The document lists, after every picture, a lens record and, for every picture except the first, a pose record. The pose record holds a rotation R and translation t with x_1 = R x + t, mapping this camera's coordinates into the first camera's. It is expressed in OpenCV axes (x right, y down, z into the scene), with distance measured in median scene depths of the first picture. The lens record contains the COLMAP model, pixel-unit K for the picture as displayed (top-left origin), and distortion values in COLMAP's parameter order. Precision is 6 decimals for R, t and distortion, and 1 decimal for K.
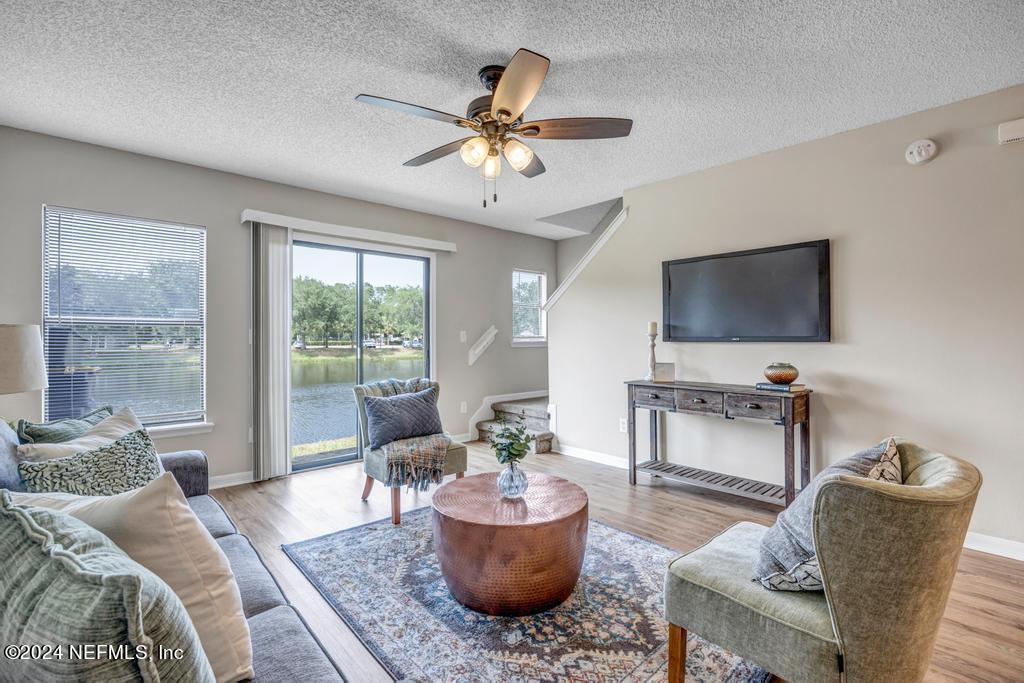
lens RADIAL K [[462.5, 0, 516.6], [0, 462.5, 340.8], [0, 0, 1]] dist [-0.022962, 0.000127]
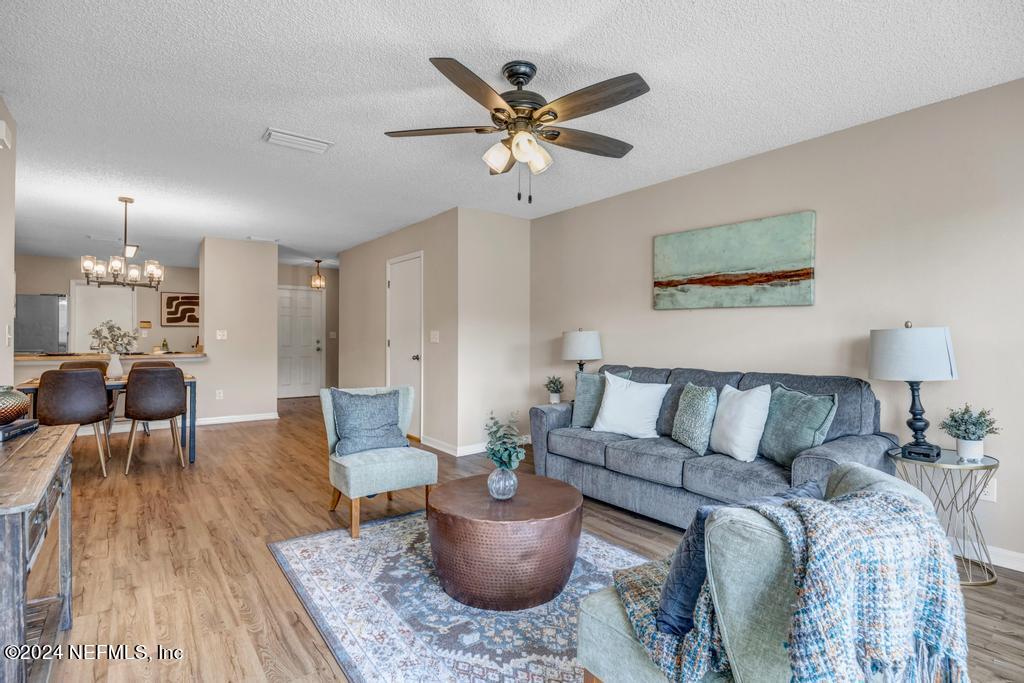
lens RADIAL K [[494.9, 0, 509.4], [0, 494.9, 336.8], [0, 0, 1]] dist [-0.029587, -0.000329]
pose [[-0.995341, 0.000612, 0.096414, -0.089486], [0.000946, 0.999994, 0.003422, -0.008966], [-0.096412, 0.003498, -0.995335, 1.484441]]
